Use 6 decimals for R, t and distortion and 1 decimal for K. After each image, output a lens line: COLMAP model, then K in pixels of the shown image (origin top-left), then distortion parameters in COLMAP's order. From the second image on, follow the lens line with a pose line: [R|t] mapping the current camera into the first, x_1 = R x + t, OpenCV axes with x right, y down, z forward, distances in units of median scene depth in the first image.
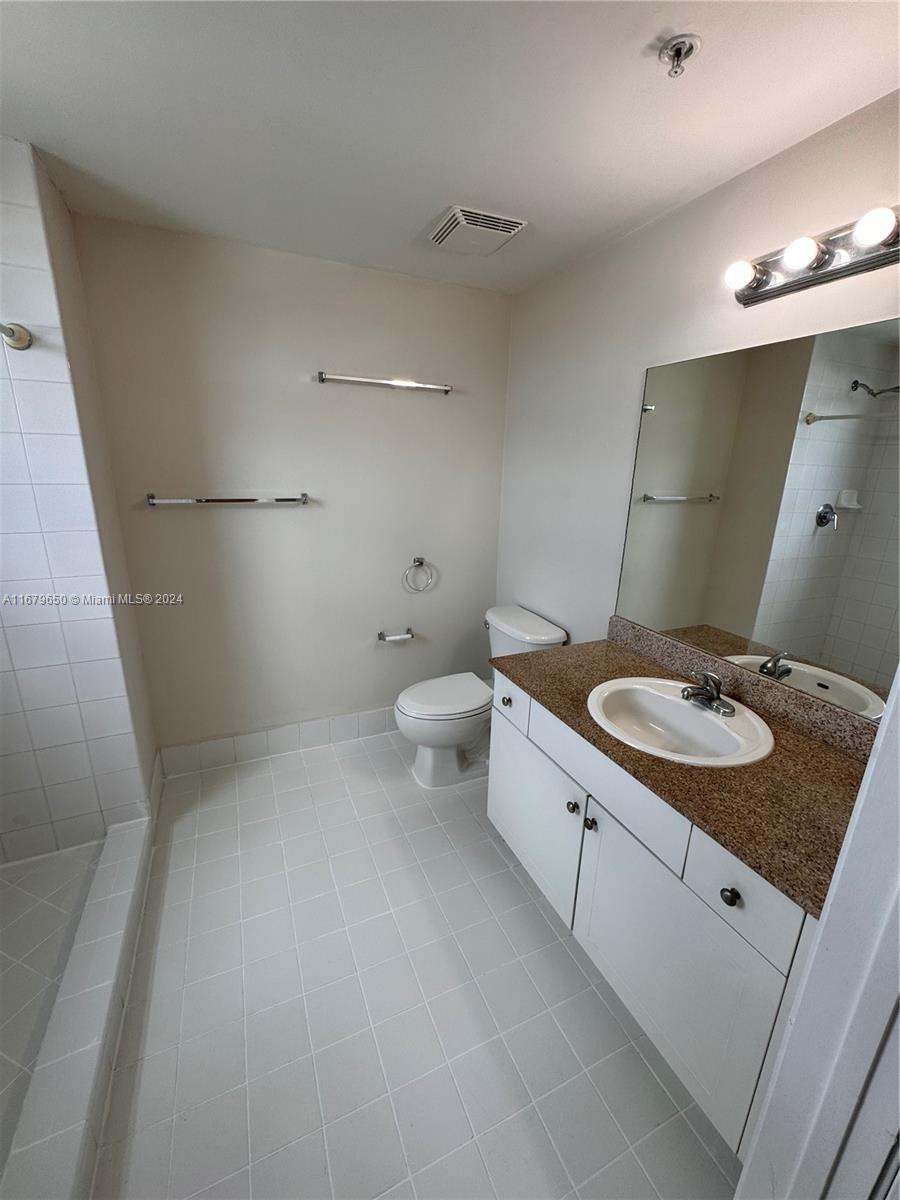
lens RADIAL K [[477.6, 0, 449.2], [0, 477.6, 600.0], [0, 0, 1]] dist [-0.002617, -0.000458]
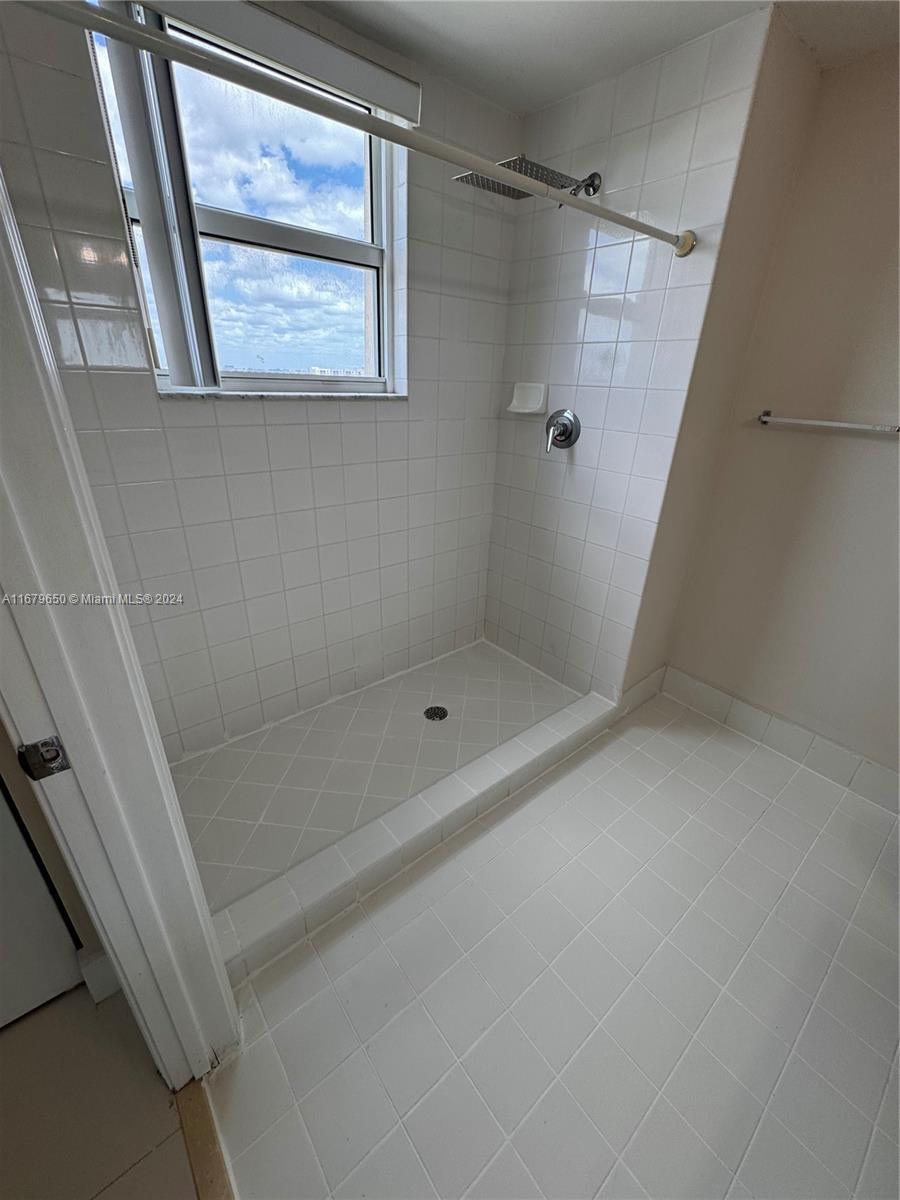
lens RADIAL K [[477.6, 0, 449.2], [0, 477.6, 600.0], [0, 0, 1]] dist [-0.002617, -0.000458]
pose [[0.252698, 0.395285, -0.883116, 0.157578], [-0.293543, 0.901040, 0.319312, -0.010107], [0.921942, 0.178543, 0.343724, 0.195851]]
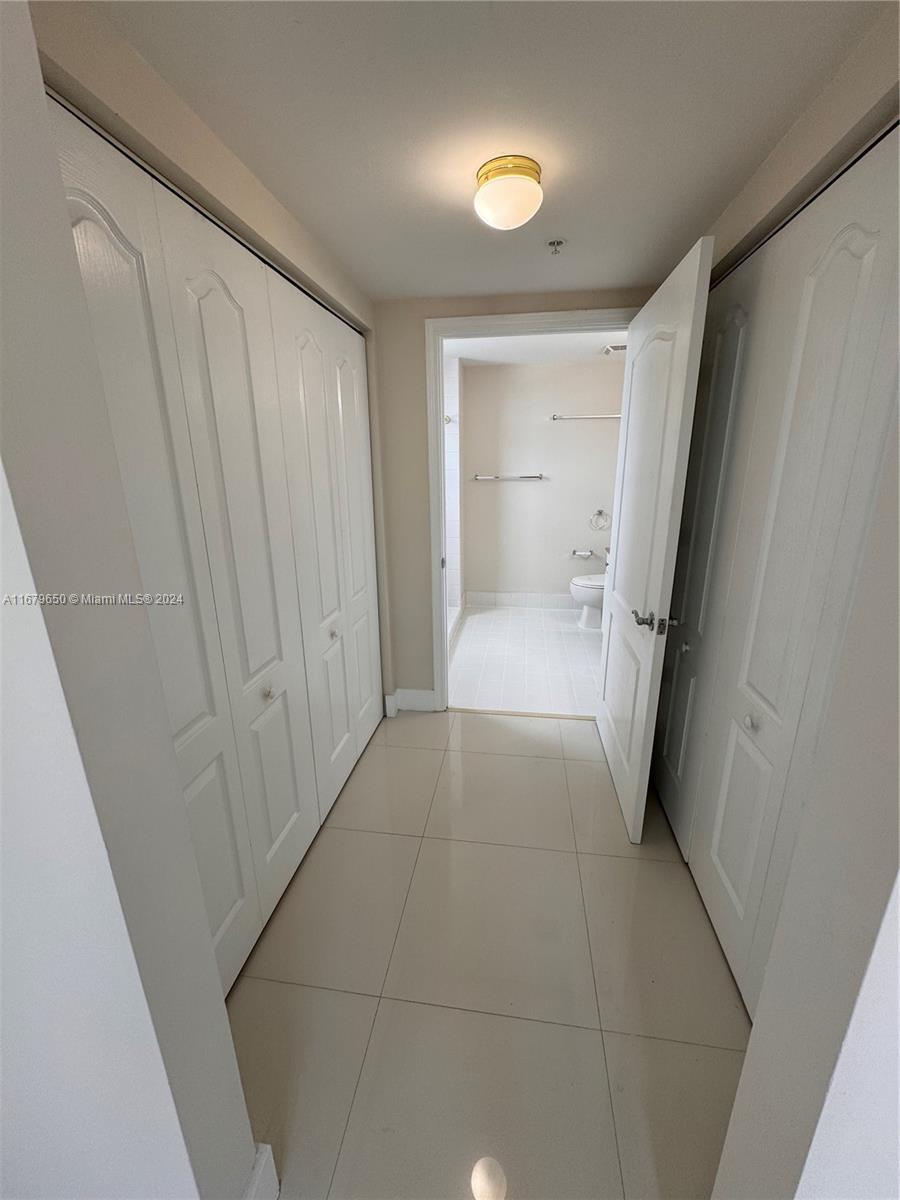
lens RADIAL K [[477.6, 0, 449.2], [0, 477.6, 600.0], [0, 0, 1]] dist [-0.002617, -0.000458]
pose [[0.837076, 0.118946, -0.533999, 0.580437], [-0.119038, 0.992293, 0.034430, 0.319195], [0.533979, 0.034746, 0.844784, -1.020809]]
